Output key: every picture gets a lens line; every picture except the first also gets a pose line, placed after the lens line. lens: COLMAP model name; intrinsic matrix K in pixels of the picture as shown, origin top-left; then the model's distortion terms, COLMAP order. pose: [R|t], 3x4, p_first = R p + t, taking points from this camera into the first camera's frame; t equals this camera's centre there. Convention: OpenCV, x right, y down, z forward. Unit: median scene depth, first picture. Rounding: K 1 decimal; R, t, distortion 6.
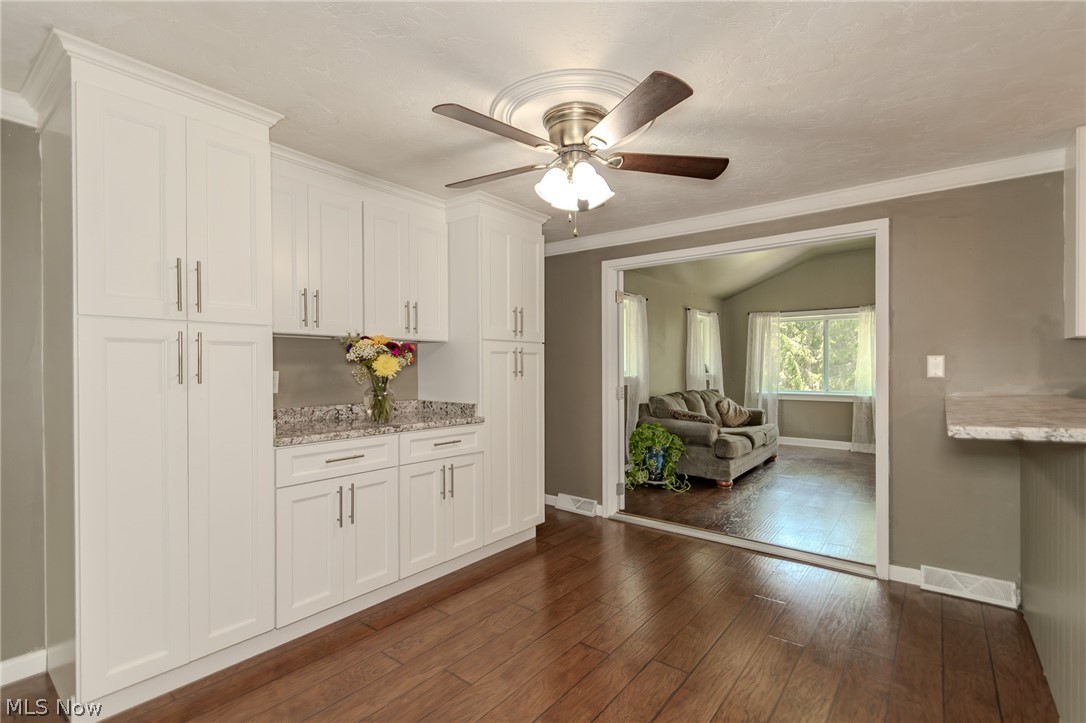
lens RADIAL K [[508.7, 0, 541.0], [0, 508.7, 369.9], [0, 0, 1]] dist [0.000828, 0.000447]
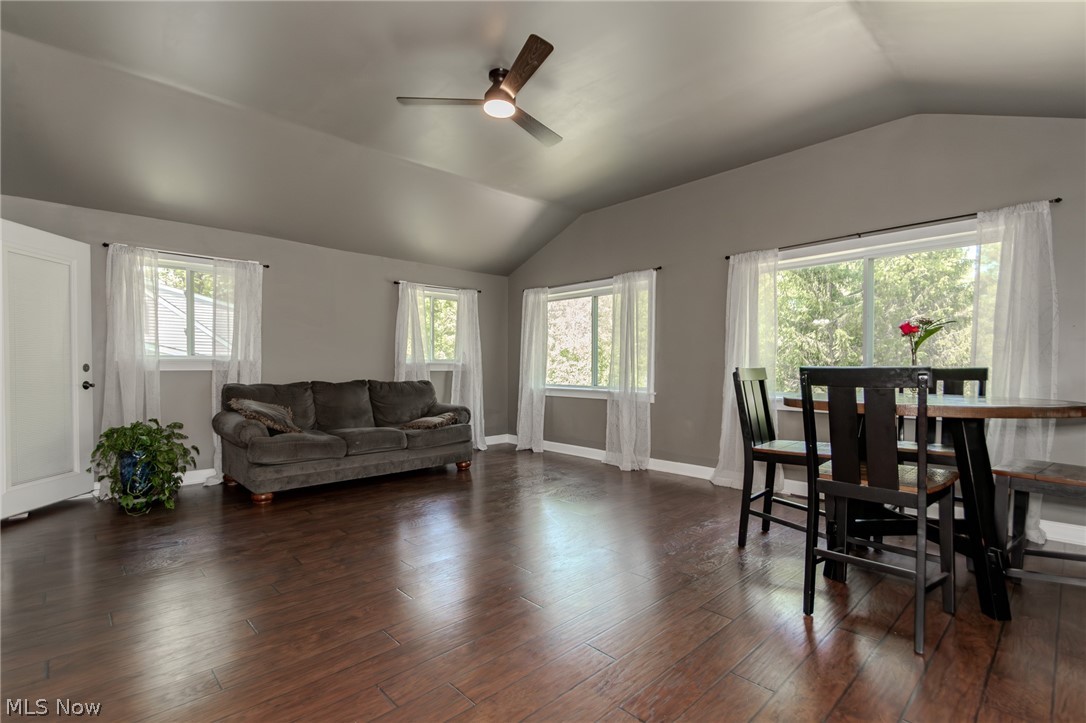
lens RADIAL K [[523.6, 0, 548.8], [0, 523.6, 362.7], [0, 0, 1]] dist [0.001250, -0.000031]
pose [[0.987447, 0.005595, -0.157855, 0.908695], [-0.007986, 0.999863, -0.014521, 0.028098], [0.157752, 0.015599, 0.987356, 0.282306]]
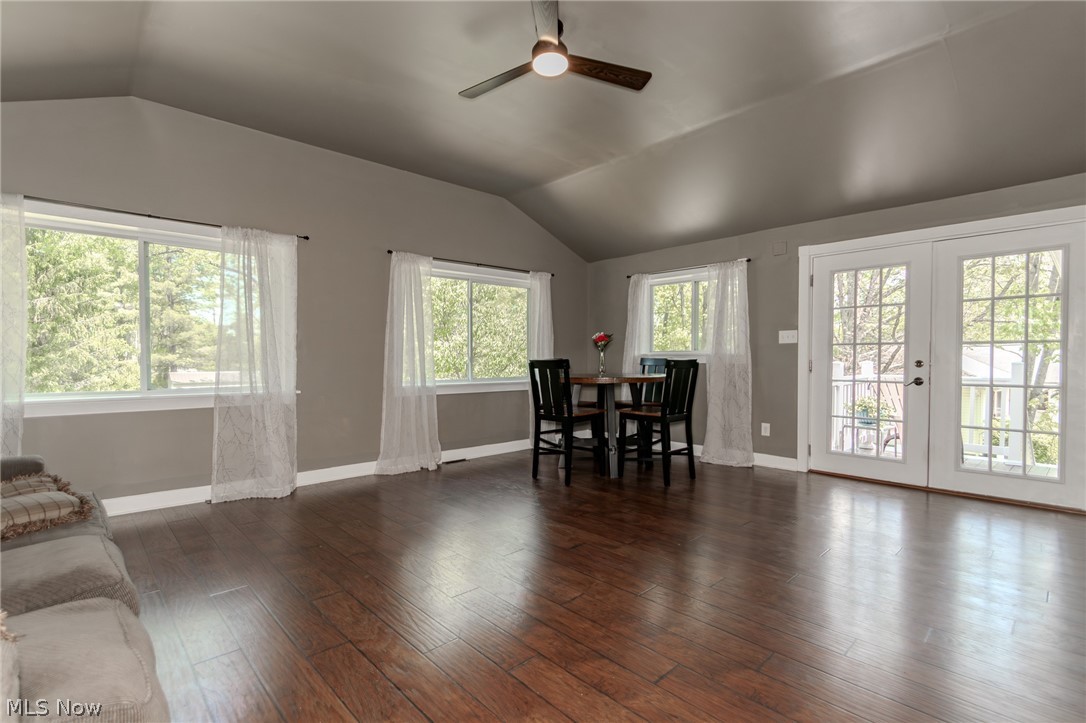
lens RADIAL K [[499.0, 0, 546.3], [0, 499.0, 366.4], [0, 0, 1]] dist [0.016425, 0.000425]
pose [[0.162542, -0.010353, 0.986647, 0.221777], [0.007387, 0.999930, 0.009276, 0.027248], [-0.986674, 0.005781, 0.162607, 0.820042]]
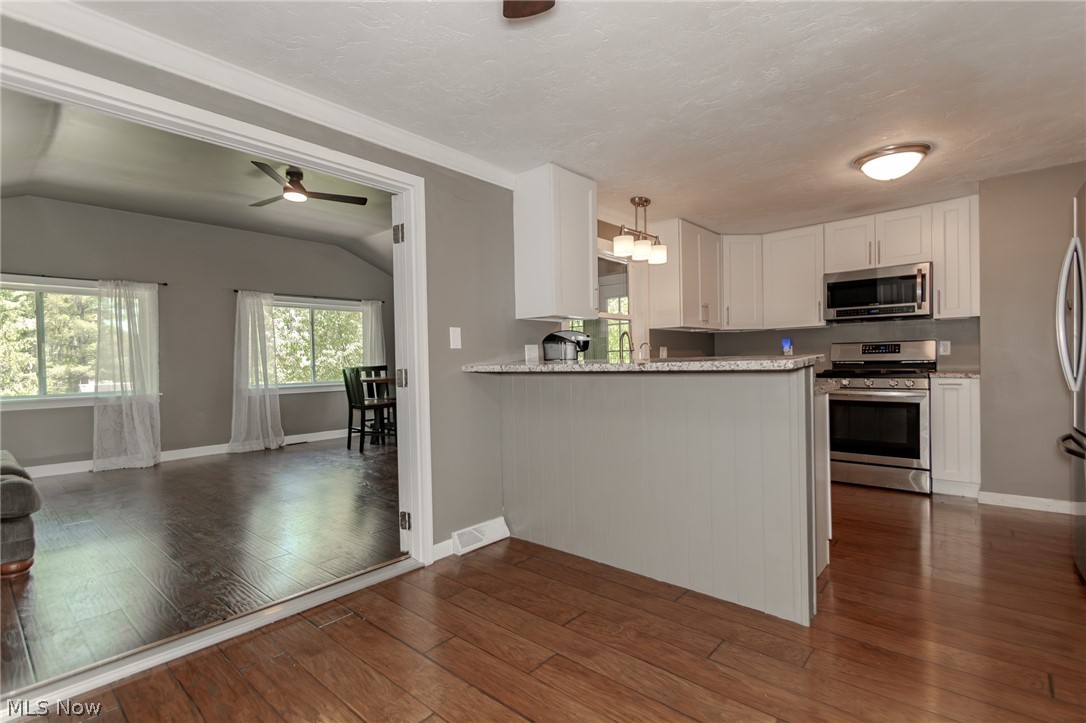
lens RADIAL K [[495.9, 0, 548.1], [0, 495.9, 367.8], [0, 0, 1]] dist [0.004276, -0.000508]
pose [[0.054676, -0.009731, 0.998457, -0.124989], [0.026852, 0.999605, 0.008272, 0.027787], [-0.998143, 0.026358, 0.054915, 0.405202]]
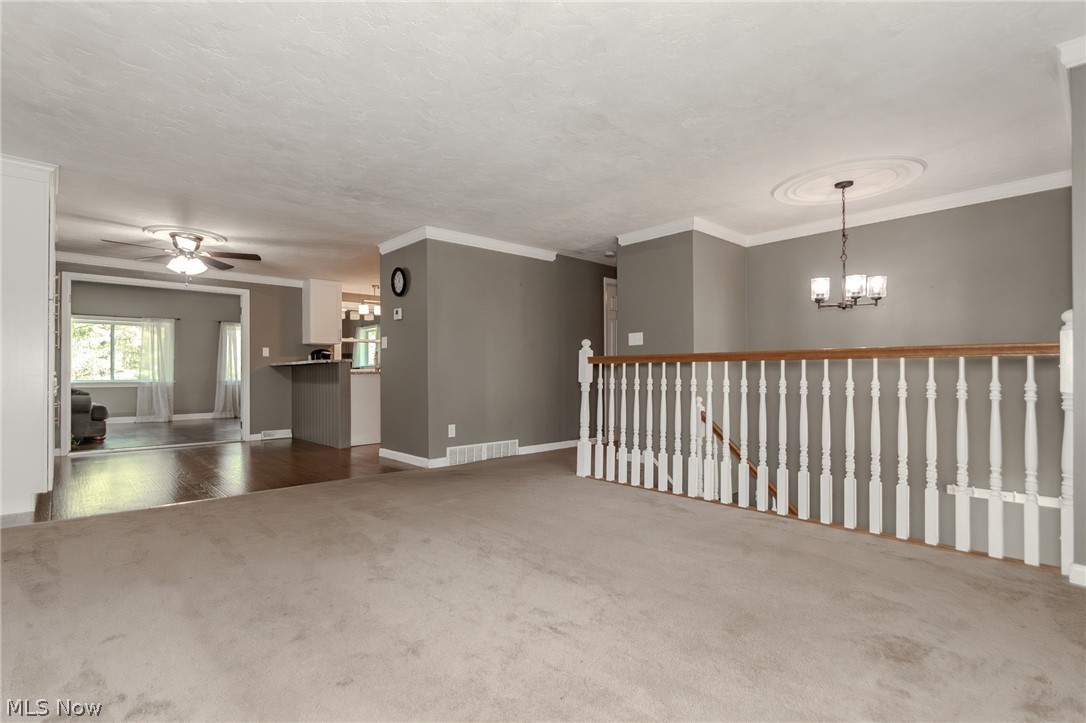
lens RADIAL K [[508.7, 0, 541.0], [0, 508.7, 369.9], [0, 0, 1]] dist [0.000828, 0.000447]
pose [[0.152638, 0.012304, 0.988206, -0.821433], [0.012839, 0.999813, -0.014432, 0.073341], [-0.988199, 0.014891, 0.152452, -0.401615]]
